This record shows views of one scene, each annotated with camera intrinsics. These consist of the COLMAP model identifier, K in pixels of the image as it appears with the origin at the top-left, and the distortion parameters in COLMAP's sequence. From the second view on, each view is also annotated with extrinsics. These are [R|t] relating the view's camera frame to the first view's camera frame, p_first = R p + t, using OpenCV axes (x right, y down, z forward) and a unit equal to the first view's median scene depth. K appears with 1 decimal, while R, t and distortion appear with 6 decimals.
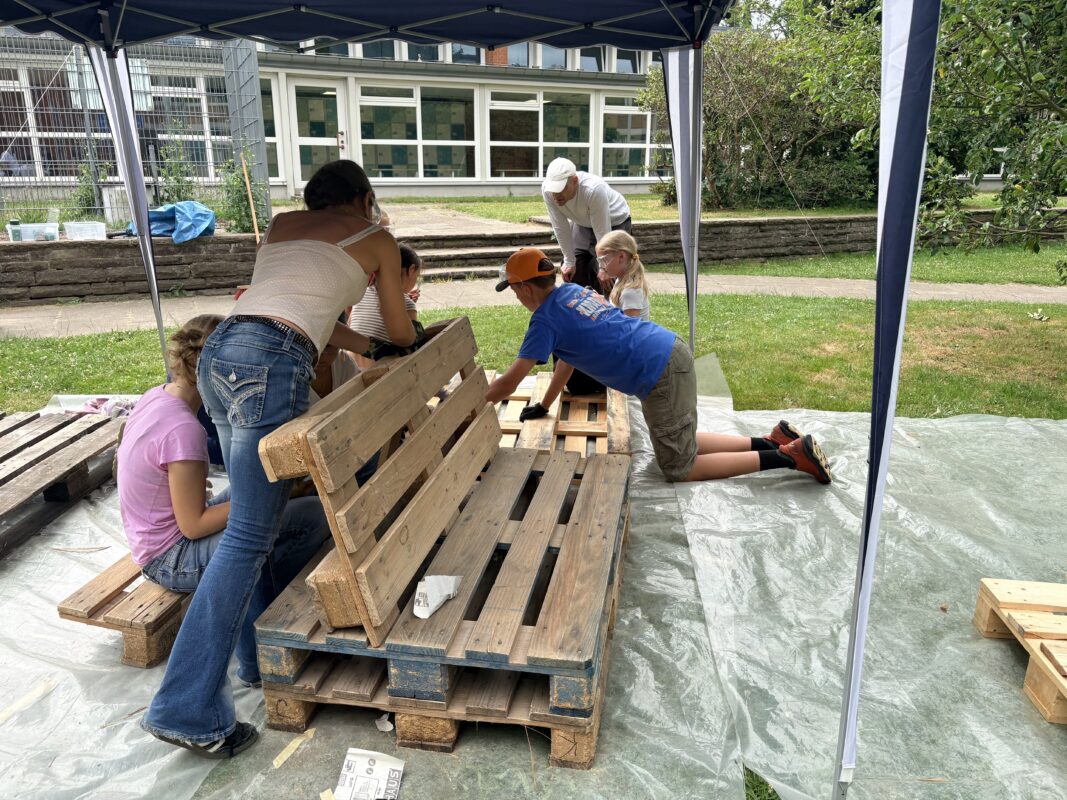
lens RADIAL K [[858.1, 0, 533.5], [0, 858.1, 400.0], [0, 0, 1]] dist [0.029651, -0.003235]
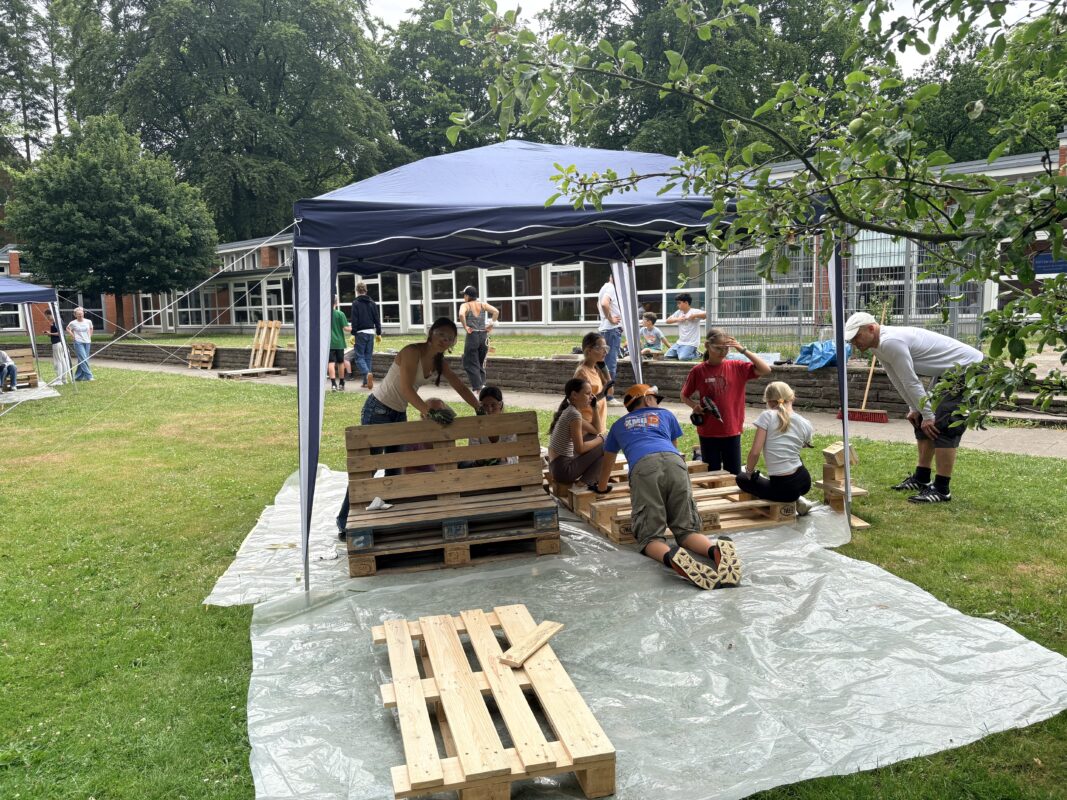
lens RADIAL K [[842.3, 0, 533.5], [0, 842.3, 400.0], [0, 0, 1]] dist [0.062061, -0.065556]
pose [[0.344797, 0.089605, -0.934391, 1.045481], [-0.227668, 0.973694, 0.009363, -0.134255], [0.910649, 0.209502, 0.356127, 0.492357]]
